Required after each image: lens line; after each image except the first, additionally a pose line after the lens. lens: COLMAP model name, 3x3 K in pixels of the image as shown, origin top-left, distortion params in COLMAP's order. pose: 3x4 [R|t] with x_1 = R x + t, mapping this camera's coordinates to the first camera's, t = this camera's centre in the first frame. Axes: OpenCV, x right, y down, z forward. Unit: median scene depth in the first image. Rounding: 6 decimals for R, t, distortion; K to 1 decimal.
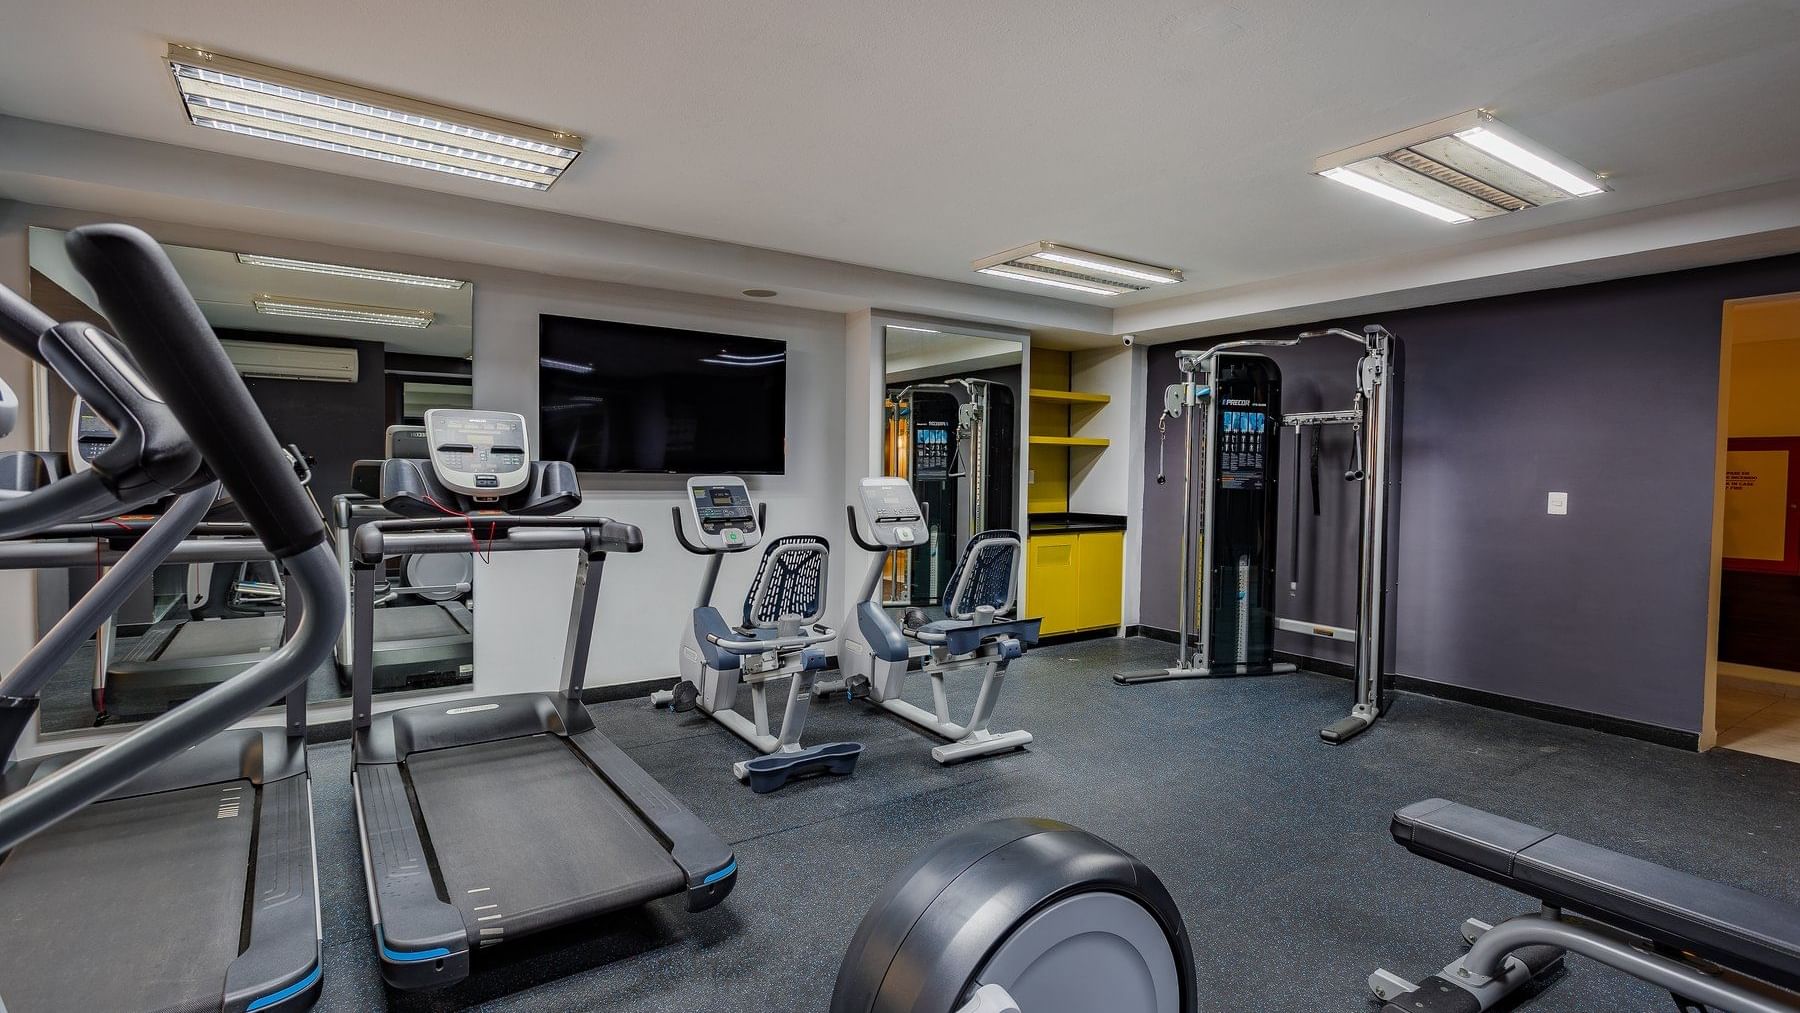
lens RADIAL K [[854.0, 0, 892.6], [0, 854.0, 502.3], [0, 0, 1]] dist [0.002085, 0.000643]
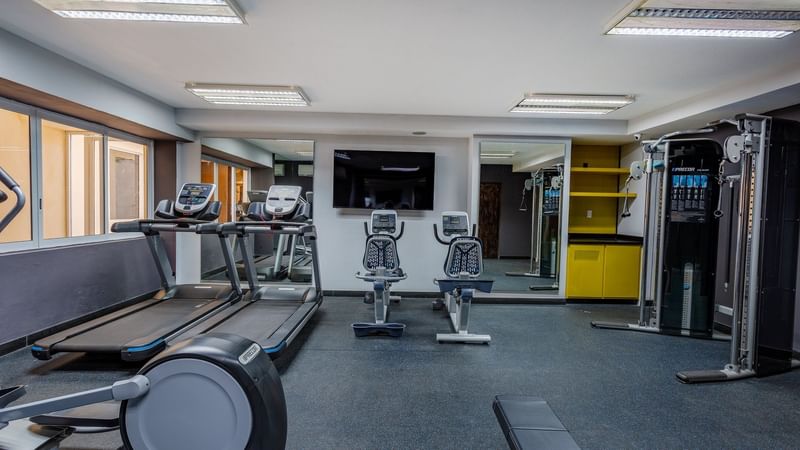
lens RADIAL K [[379.6, 0, 396.7], [0, 379.6, 223.1], [0, 0, 1]] dist [0.002085, 0.000643]
pose [[0.832090, 0.029938, -0.553833, 0.351686], [-0.032504, 0.999458, 0.005192, 0.000514], [0.553688, 0.013681, 0.832612, 0.087533]]
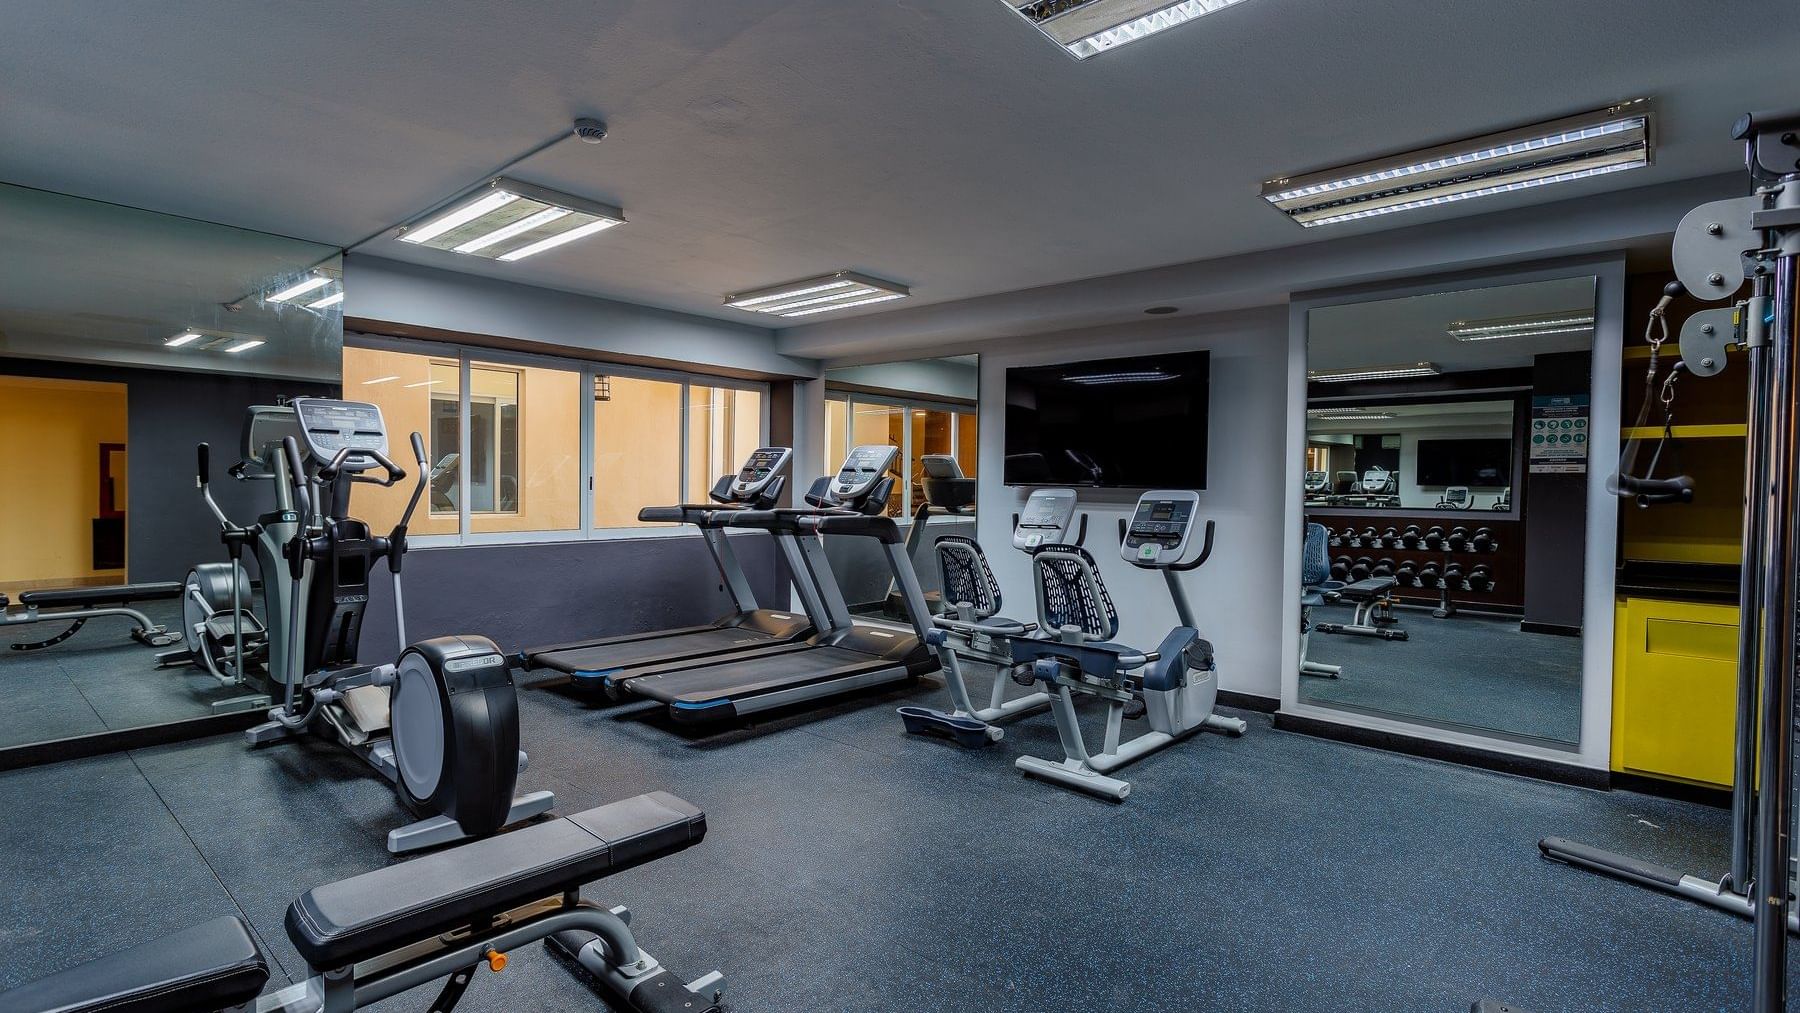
lens RADIAL K [[854.0, 0, 892.6], [0, 854.0, 502.3], [0, 0, 1]] dist [0.002085, 0.000643]
pose [[0.244237, 0.015081, -0.969598, 0.697047], [-0.044736, 0.998990, 0.004269, -0.006390], [0.968683, 0.042334, 0.244665, 0.414566]]
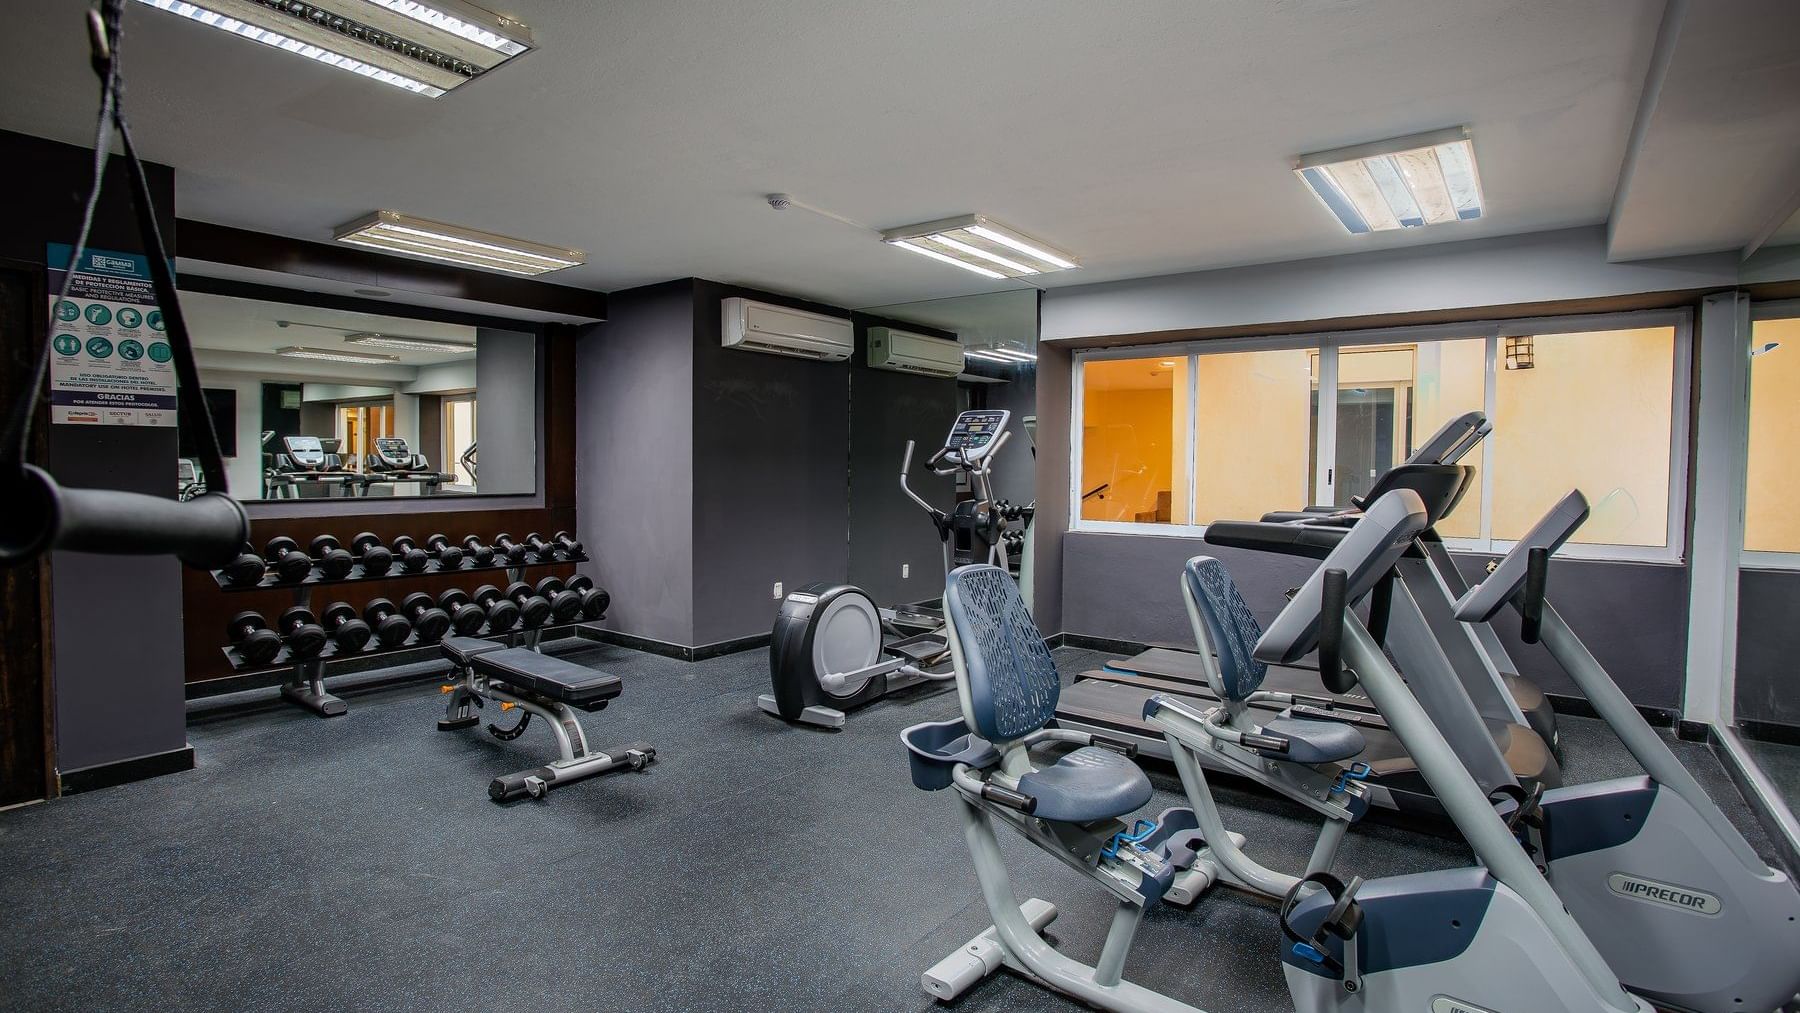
lens RADIAL K [[854.0, 0, 892.6], [0, 854.0, 502.3], [0, 0, 1]] dist [0.002085, 0.000643]
pose [[-0.945129, -0.010346, -0.326534, 0.257627], [-0.035796, 0.996760, 0.072027, -0.032758], [0.324731, 0.079763, -0.942437, 1.077409]]
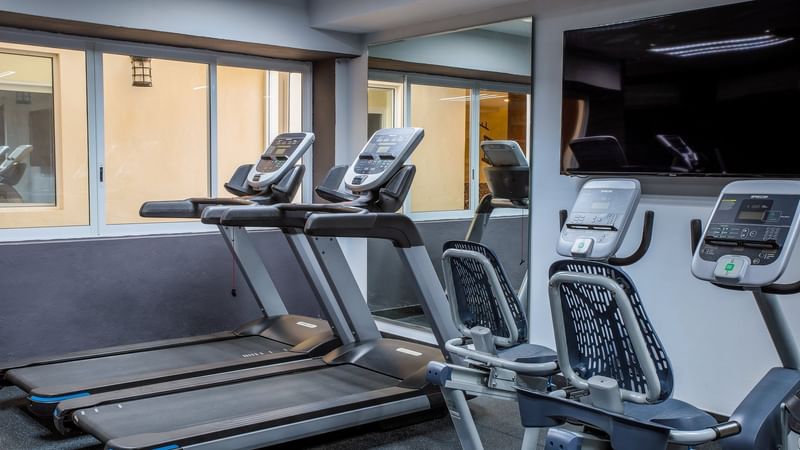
lens RADIAL K [[801.2, 0, 396.5], [0, 801.2, 225.4], [0, 0, 1]] dist [0.035472, 0.009824]
pose [[0.106886, 0.057409, -0.992612, 0.496768], [-0.040256, 0.997763, 0.053372, -0.014228], [0.993456, 0.034254, 0.108958, 0.557575]]
